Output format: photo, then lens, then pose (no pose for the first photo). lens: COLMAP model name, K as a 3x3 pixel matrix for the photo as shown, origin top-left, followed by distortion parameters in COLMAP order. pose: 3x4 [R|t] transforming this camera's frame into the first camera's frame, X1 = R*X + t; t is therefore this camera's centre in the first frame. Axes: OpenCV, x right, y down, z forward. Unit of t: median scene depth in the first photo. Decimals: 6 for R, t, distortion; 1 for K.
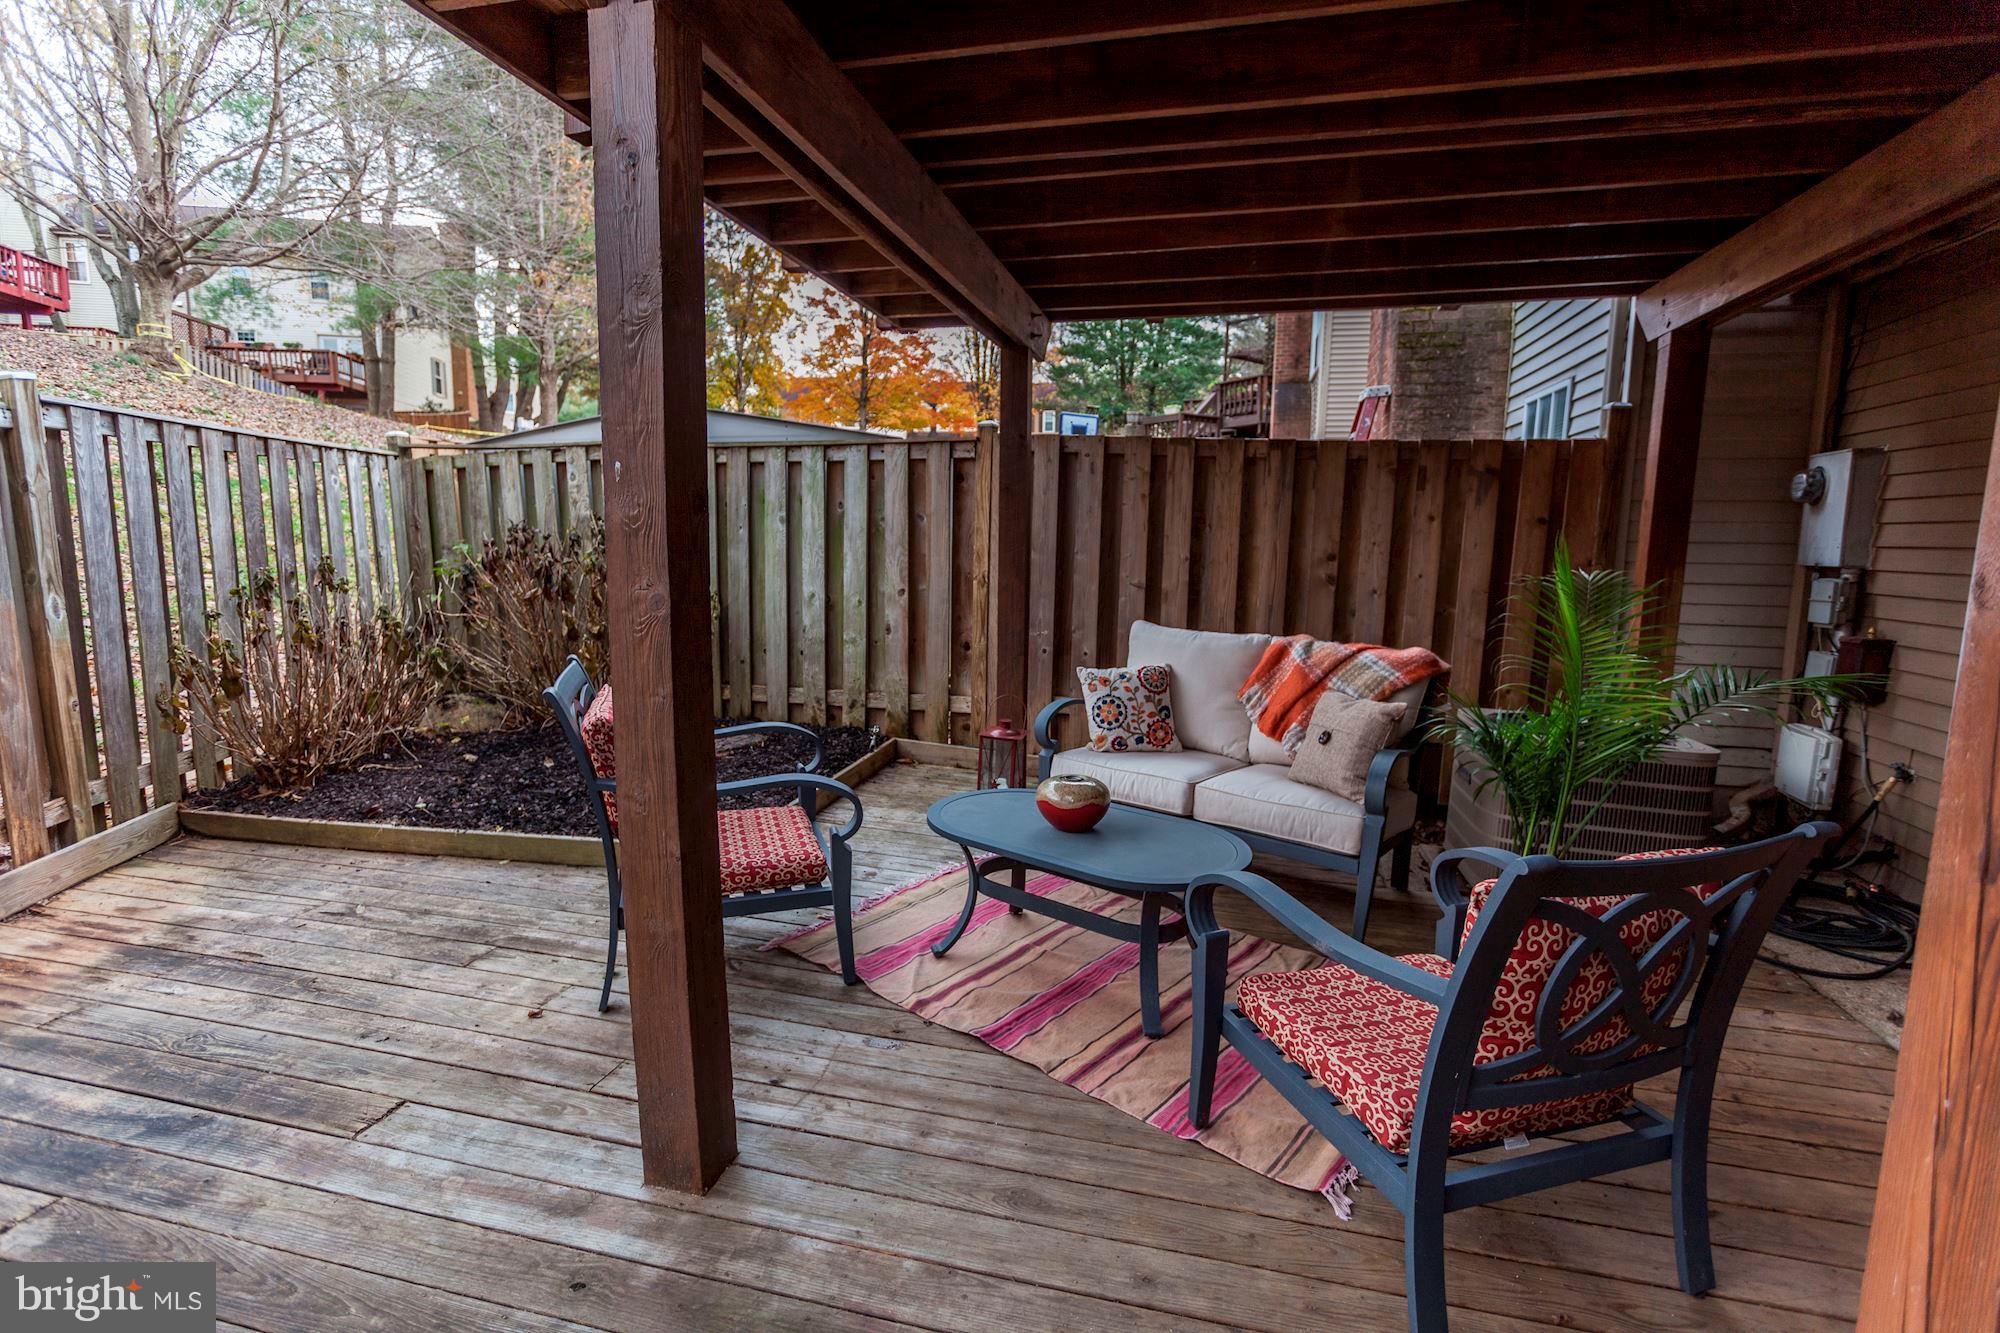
lens RADIAL K [[989.5, 0, 1018.2], [0, 989.5, 670.8], [0, 0, 1]] dist [-0.027518, 0.025218]
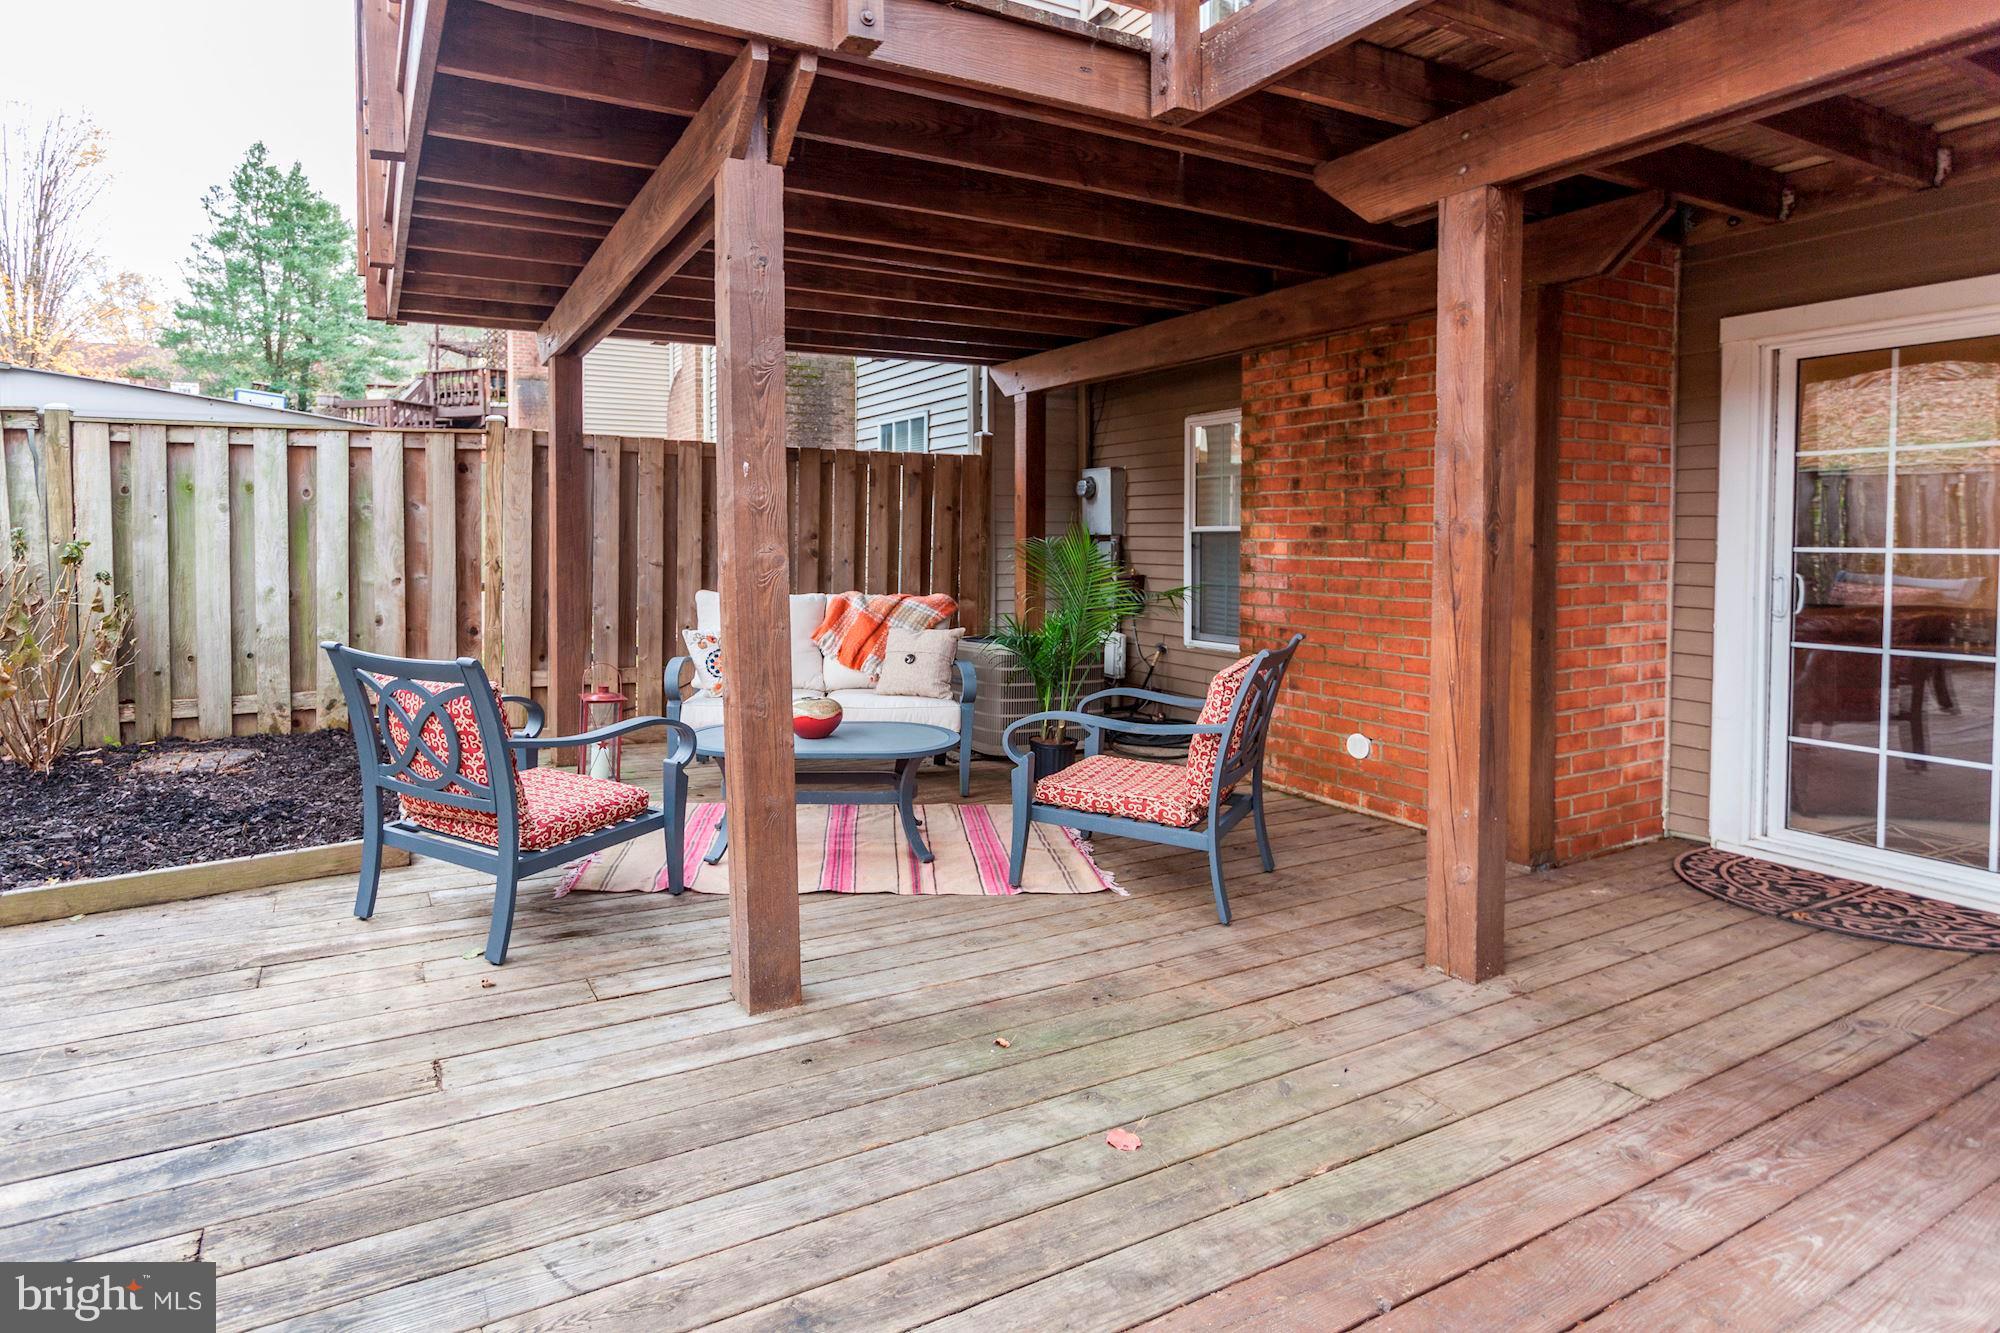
lens RADIAL K [[989.5, 0, 883.2], [0, 989.5, 536.7], [0, 0, 1]] dist [-0.027518, 0.025218]
pose [[0.785835, -0.016040, 0.618228, -0.525922], [0.093605, 0.991231, -0.093265, 0.020060], [-0.611311, 0.131160, 0.780446, -0.096908]]
